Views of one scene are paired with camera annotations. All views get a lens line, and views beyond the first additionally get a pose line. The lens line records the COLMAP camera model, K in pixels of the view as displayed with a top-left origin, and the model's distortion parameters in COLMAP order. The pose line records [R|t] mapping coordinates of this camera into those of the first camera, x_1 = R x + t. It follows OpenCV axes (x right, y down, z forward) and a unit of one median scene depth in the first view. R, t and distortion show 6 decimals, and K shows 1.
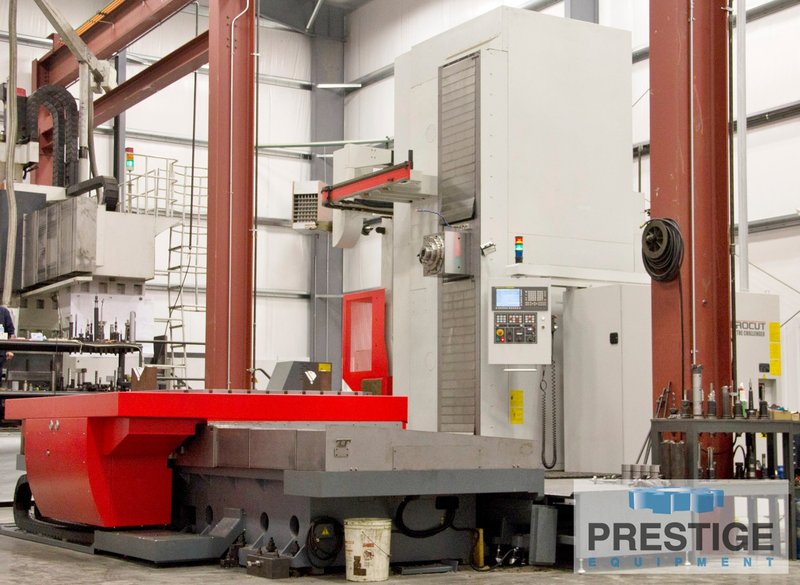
lens RADIAL K [[1295.0, 0, 422.5], [0, 1295.0, 316.7], [0, 0, 1]] dist [0.217712, -0.008480]
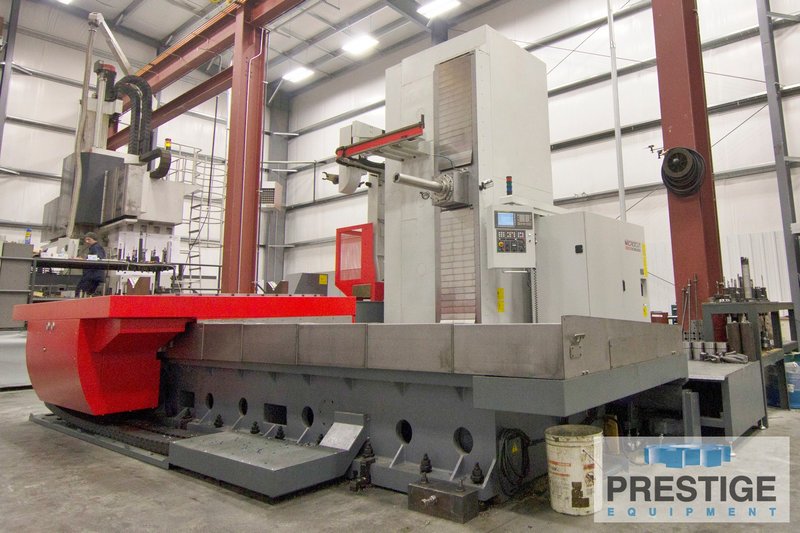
lens RADIAL K [[544.3, 0, 485.3], [0, 544.3, 219.6], [0, 0, 1]] dist [-0.001594, -0.002111]
pose [[0.938009, 0.033418, 0.344997, -0.104578], [-0.001445, 0.995710, -0.092522, 0.026878], [-0.346609, 0.086288, 0.934032, 0.325021]]
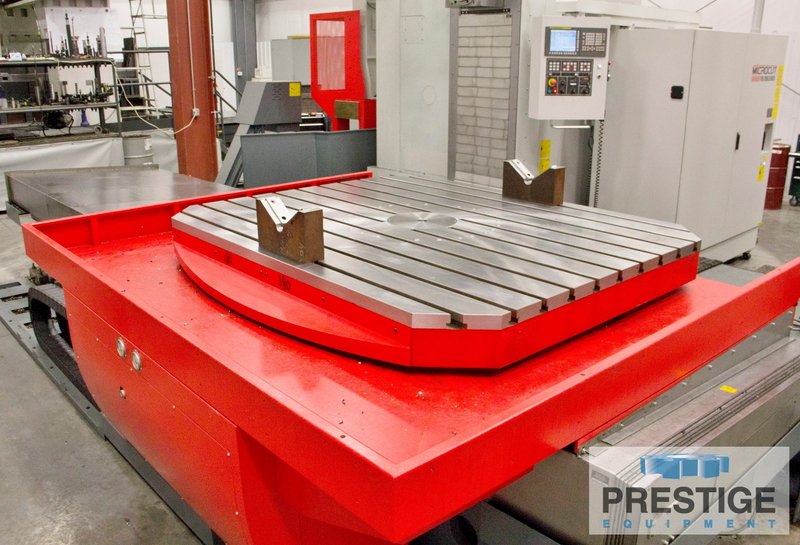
lens RADIAL K [[692.5, 0, 379.7], [0, 692.5, 270.9], [0, 0, 1]] dist [-0.164349, 0.141194]
pose [[0.988046, -0.052811, 0.144832, -0.084921], [-0.006129, 0.925290, 0.379211, -0.028634], [-0.154038, -0.375565, 0.913905, 0.386376]]
